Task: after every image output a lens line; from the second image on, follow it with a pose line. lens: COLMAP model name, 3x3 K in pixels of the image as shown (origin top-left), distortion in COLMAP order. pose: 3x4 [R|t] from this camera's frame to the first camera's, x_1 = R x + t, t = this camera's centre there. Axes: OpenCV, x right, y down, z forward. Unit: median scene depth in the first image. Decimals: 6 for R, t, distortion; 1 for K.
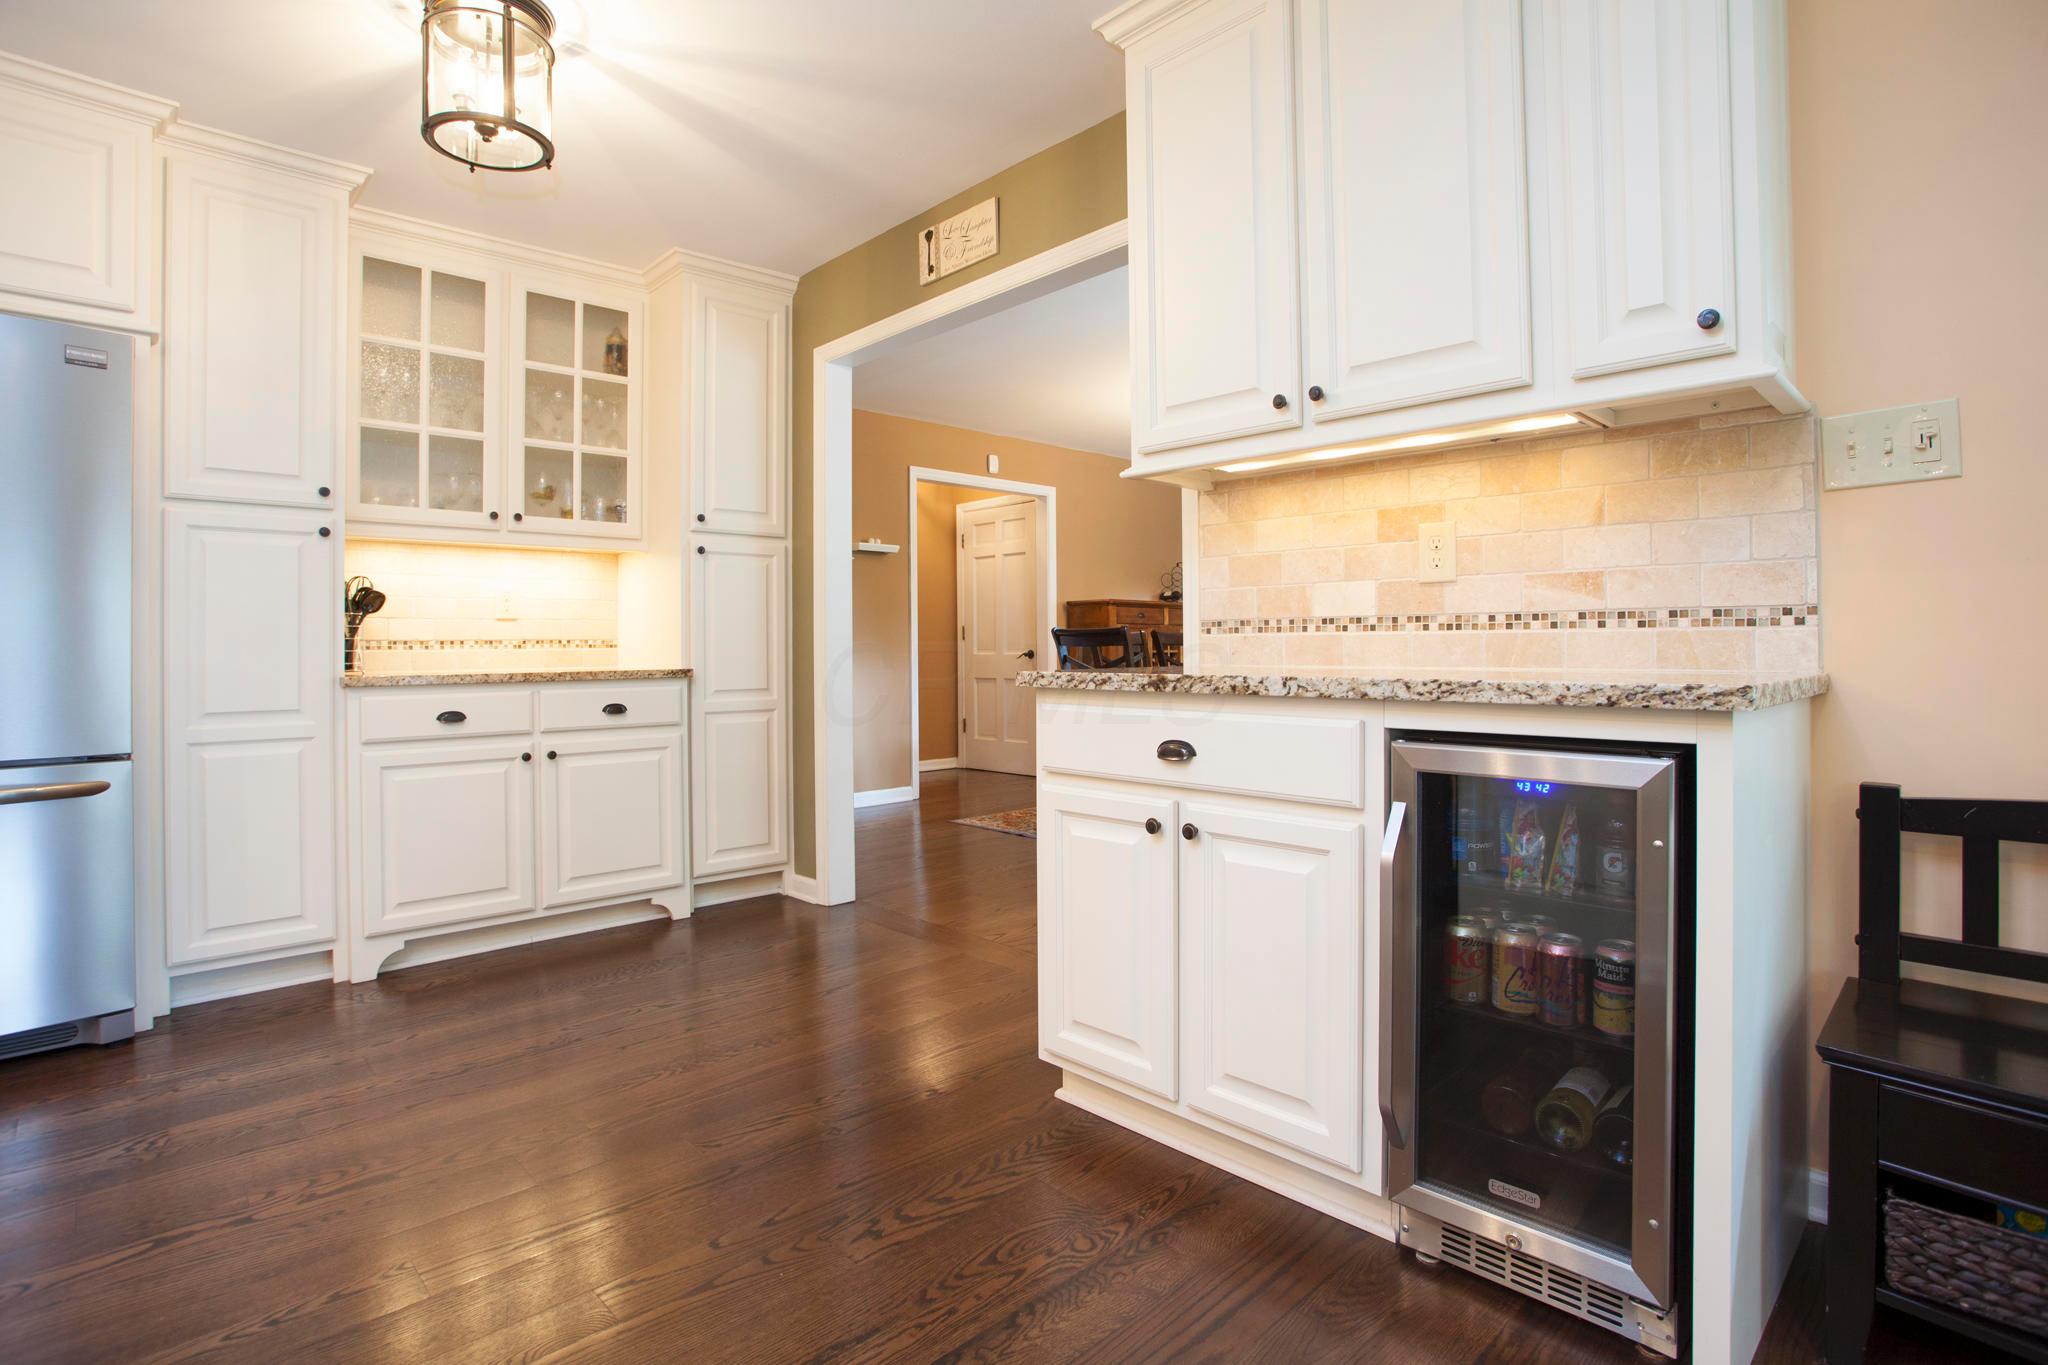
lens RADIAL K [[1021.6, 0, 1028.0], [0, 1021.6, 646.8], [0, 0, 1]] dist [-0.085499, 0.037054]
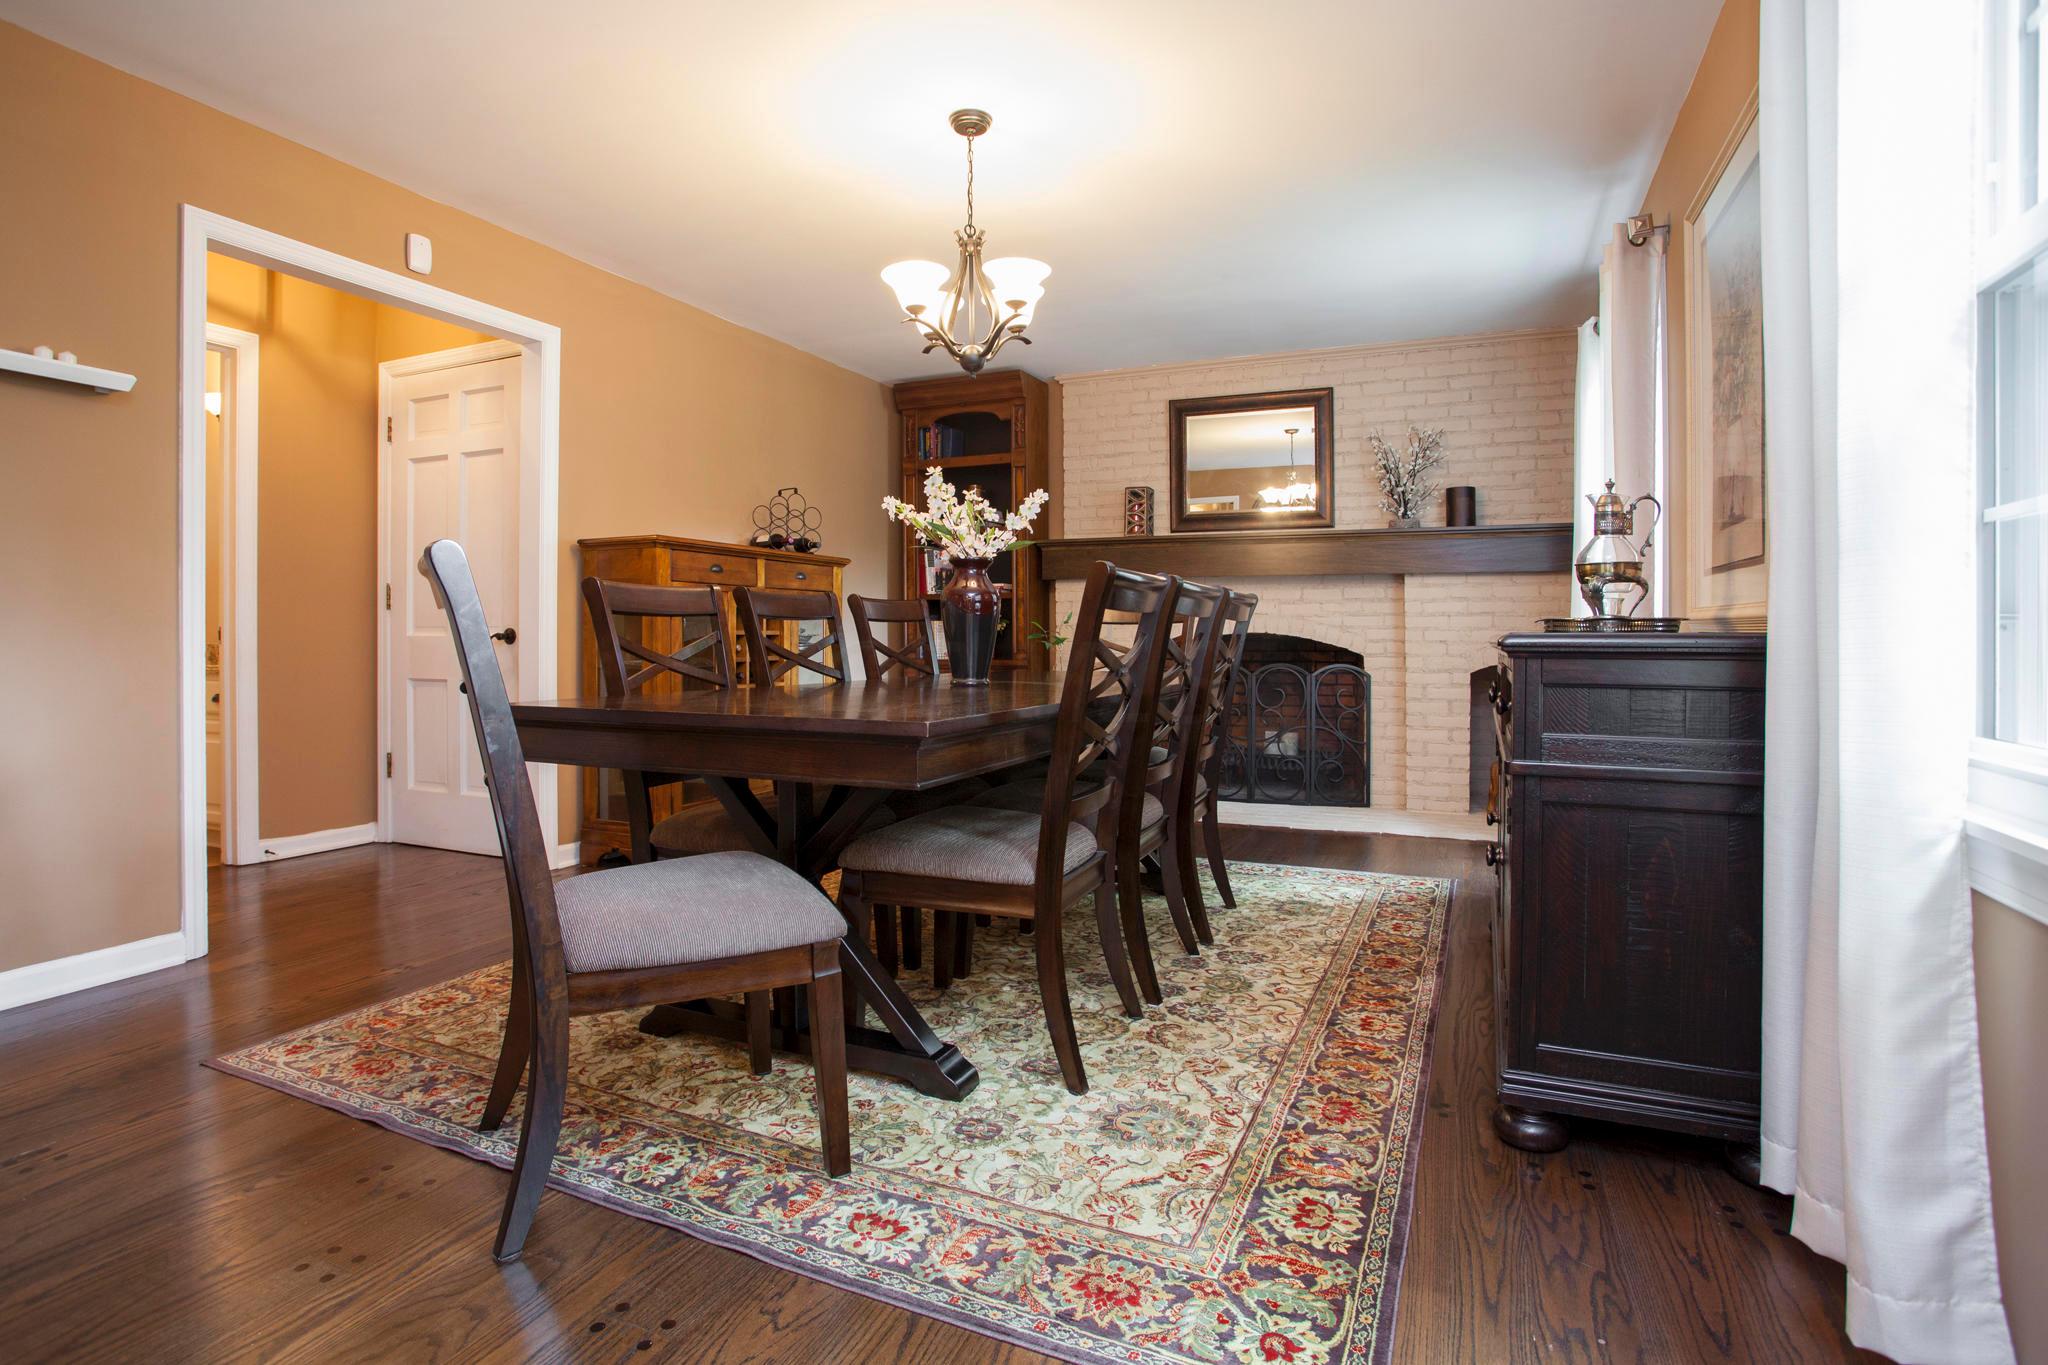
lens RADIAL K [[1021.6, 0, 1028.0], [0, 1021.6, 646.8], [0, 0, 1]] dist [-0.085499, 0.037054]
pose [[0.921066, 0.007024, 0.389342, 0.050492], [-0.011207, 0.999901, 0.008473, 0.005737], [-0.389244, -0.012168, 0.921054, 0.406878]]
